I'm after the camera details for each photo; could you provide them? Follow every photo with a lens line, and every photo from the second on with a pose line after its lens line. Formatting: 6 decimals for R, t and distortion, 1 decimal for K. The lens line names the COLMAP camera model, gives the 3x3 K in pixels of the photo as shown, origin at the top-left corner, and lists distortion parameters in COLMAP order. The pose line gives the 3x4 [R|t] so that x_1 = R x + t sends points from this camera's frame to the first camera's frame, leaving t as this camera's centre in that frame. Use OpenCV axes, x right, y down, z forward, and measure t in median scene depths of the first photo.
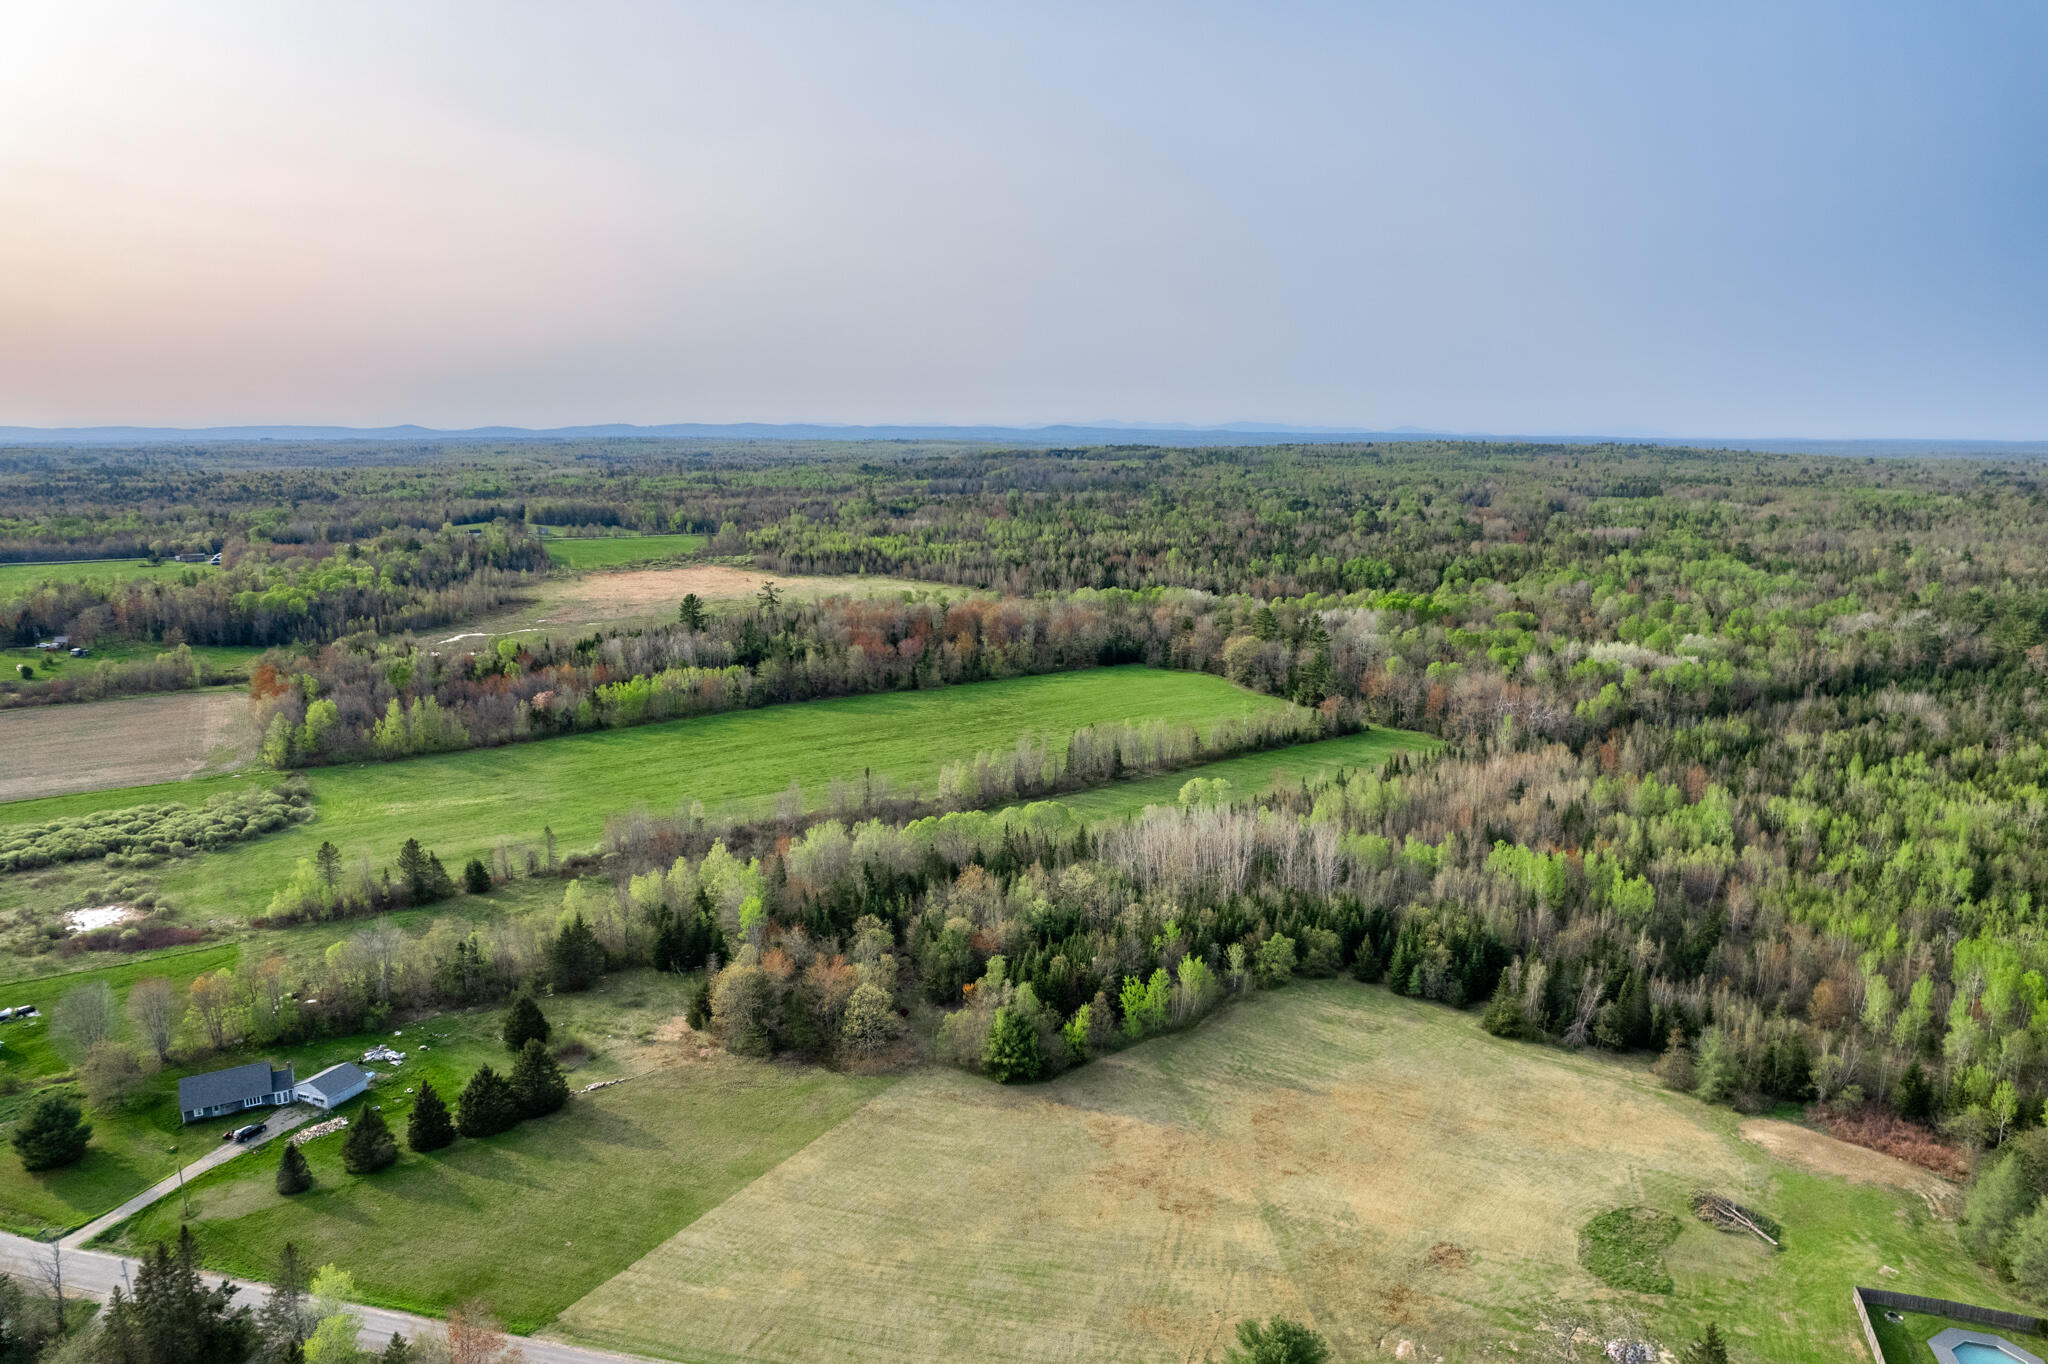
lens RADIAL K [[1330.0, 0, 1015.1], [0, 1330.0, 679.4], [0, 0, 1]] dist [-0.078770, 0.072934]
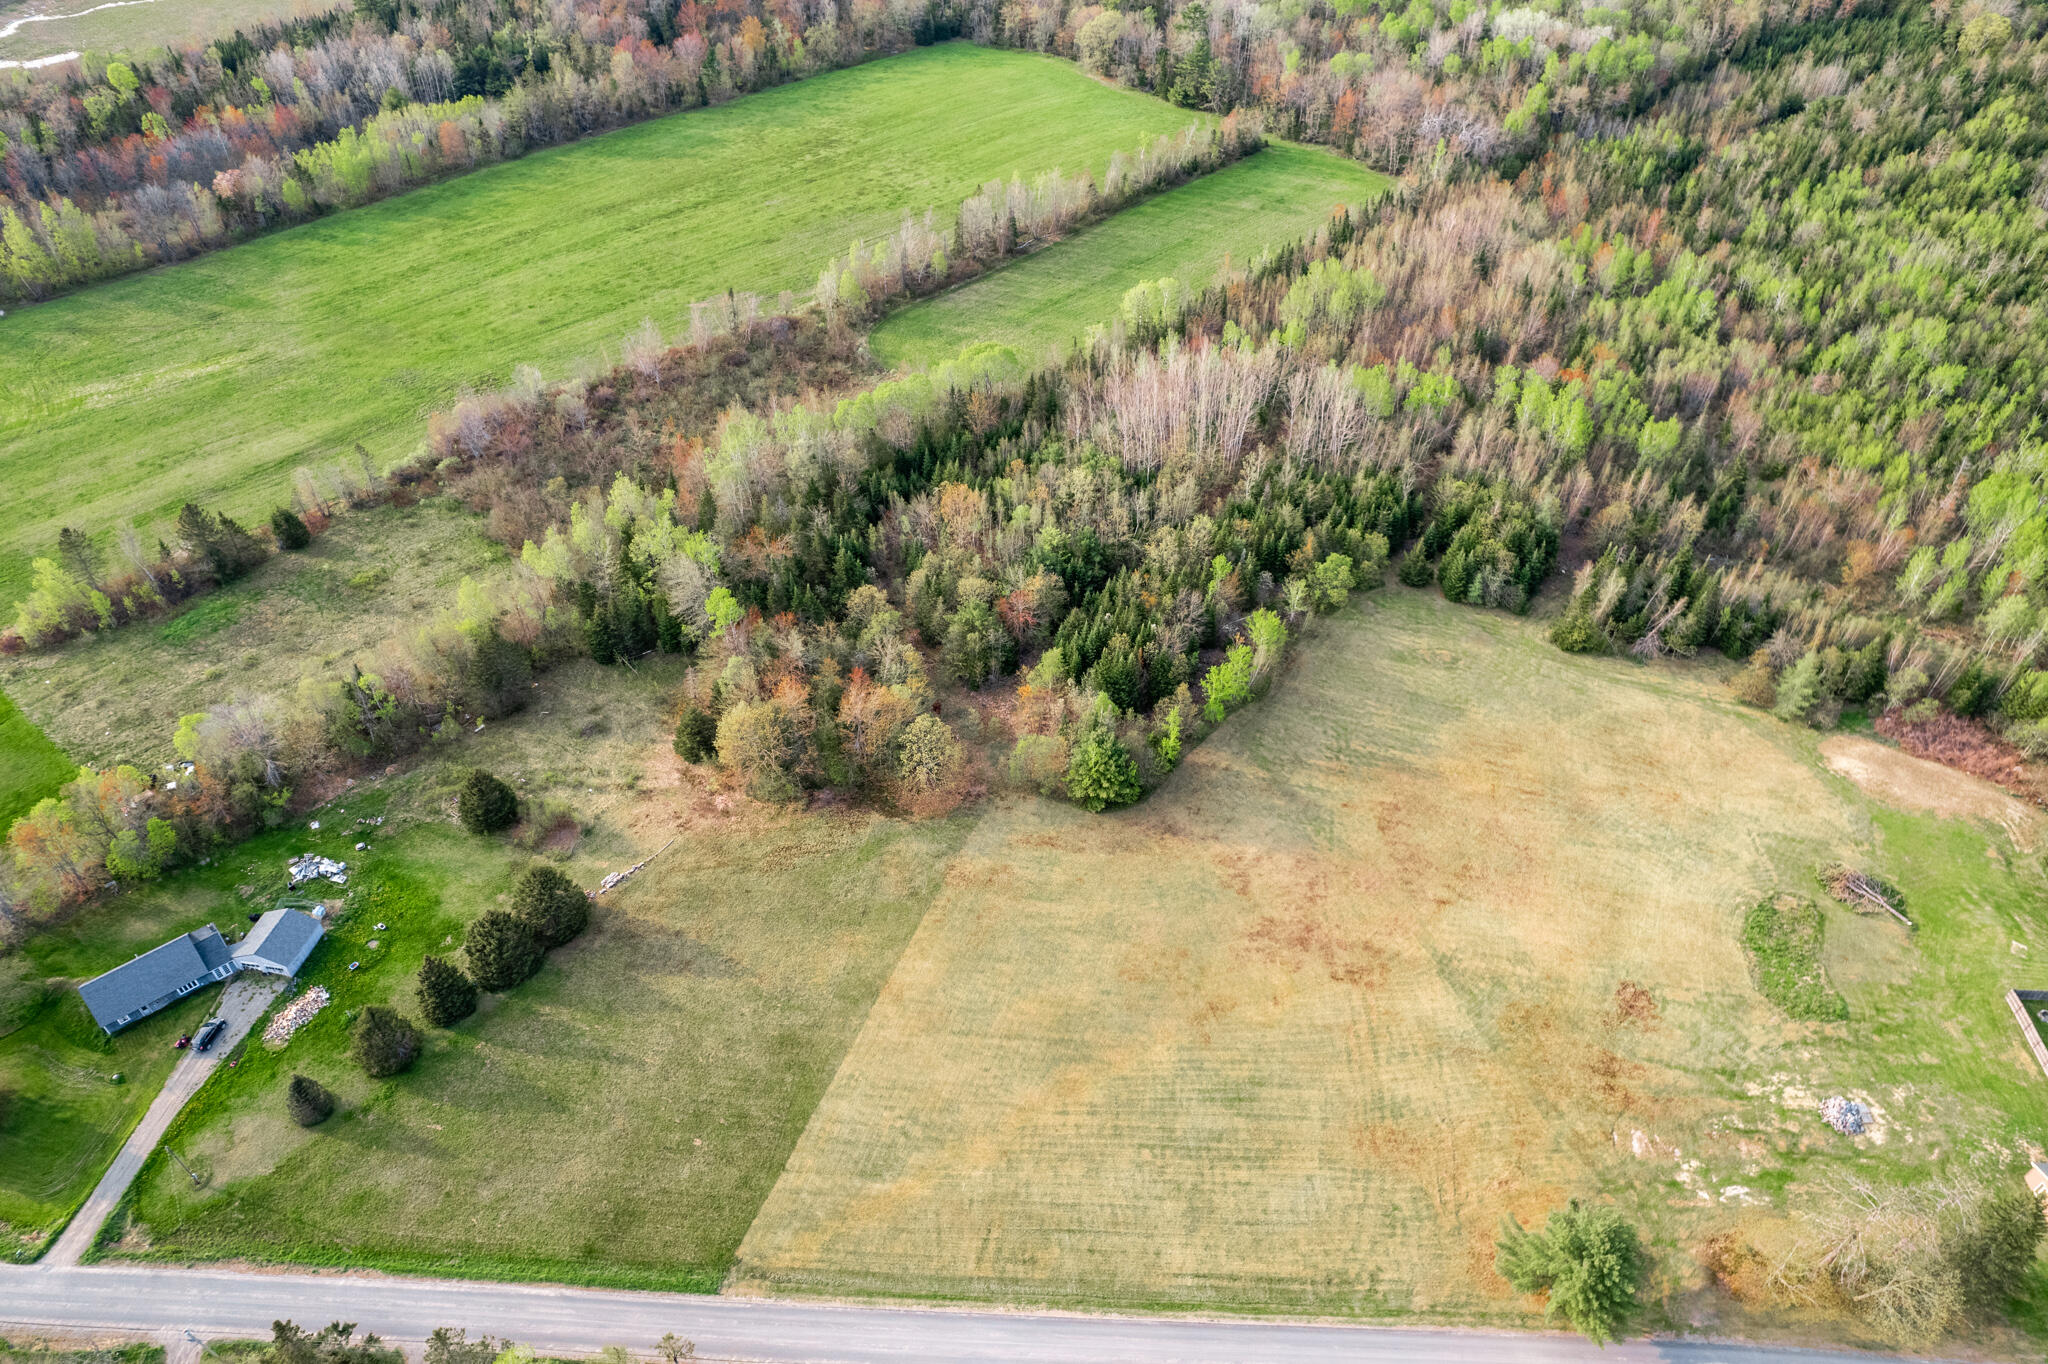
lens RADIAL K [[1340.0, 0, 1022.0], [0, 1340.0, 675.7], [0, 0, 1]] dist [-0.084248, 0.081301]
pose [[0.973783, -0.141184, 0.178365, -0.186682], [0.033737, 0.865054, 0.500543, -0.202725], [-0.224964, -0.481403, 0.847138, 0.272290]]
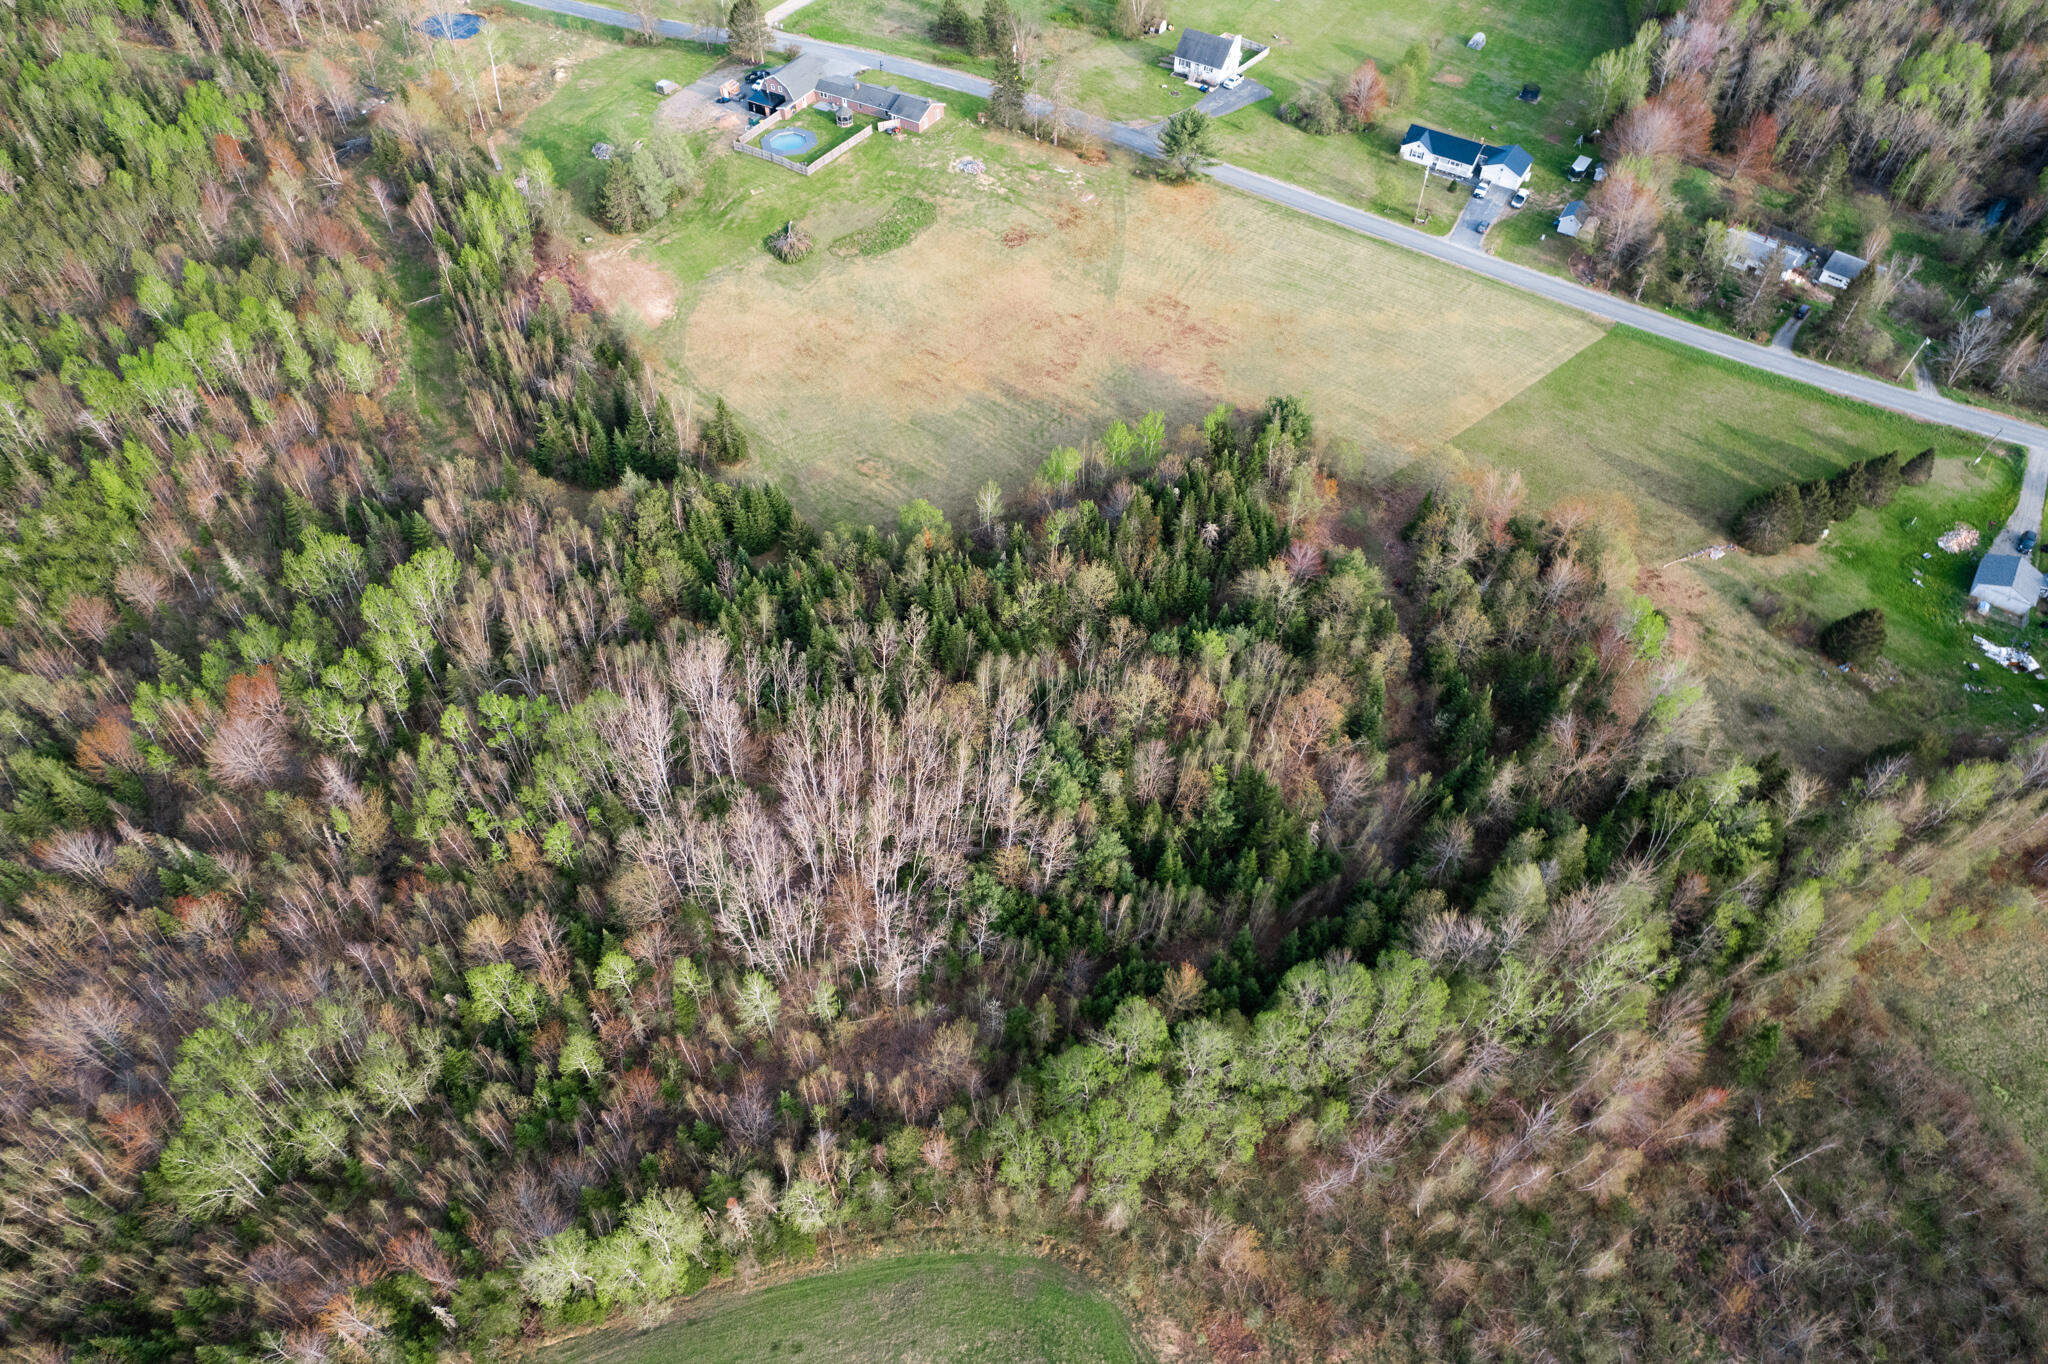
lens RADIAL K [[1340.0, 0, 1022.0], [0, 1340.0, 675.7], [0, 0, 1]] dist [-0.084248, 0.081301]
pose [[-0.975674, -0.175336, 0.131597, 0.024897], [0.028452, 0.493924, 0.869040, -0.453696], [-0.217373, 0.851643, -0.476920, 1.536117]]
